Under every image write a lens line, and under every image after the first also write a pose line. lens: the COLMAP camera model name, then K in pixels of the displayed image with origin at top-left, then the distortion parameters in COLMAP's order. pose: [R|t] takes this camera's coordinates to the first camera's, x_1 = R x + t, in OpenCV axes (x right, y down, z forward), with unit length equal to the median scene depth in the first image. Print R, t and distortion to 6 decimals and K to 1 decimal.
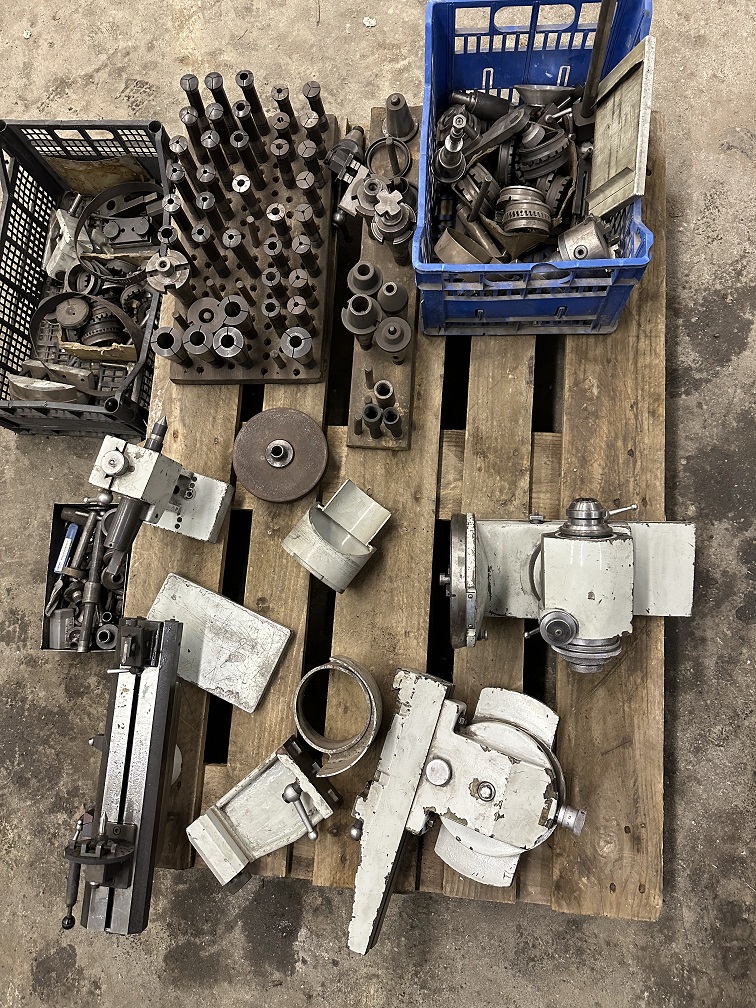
lens RADIAL K [[711.9, 0, 380.2], [0, 711.9, 503.9], [0, 0, 1]] dist [-0.006755, -0.004907]
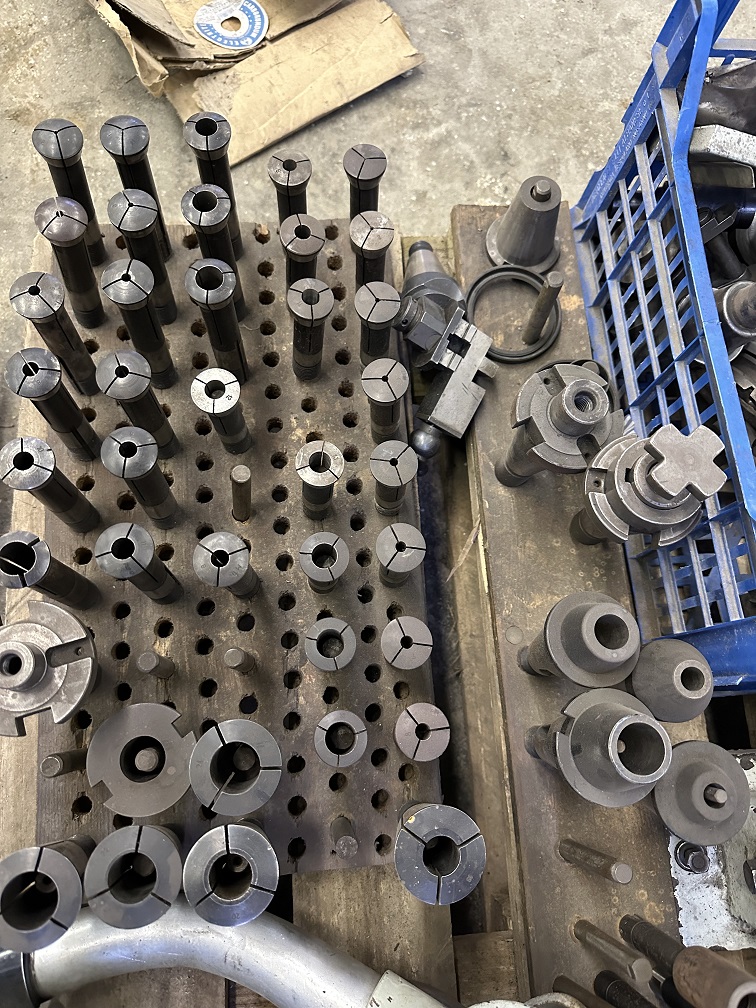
lens RADIAL K [[711.9, 0, 376.8], [0, 711.9, 506.0], [0, 0, 1]] dist [-0.006755, -0.004907]
pose [[0.976077, -0.072137, 0.205109, -0.192887], [0.093442, 0.990971, -0.096149, -0.342005], [-0.196321, 0.113015, 0.974005, 0.611988]]
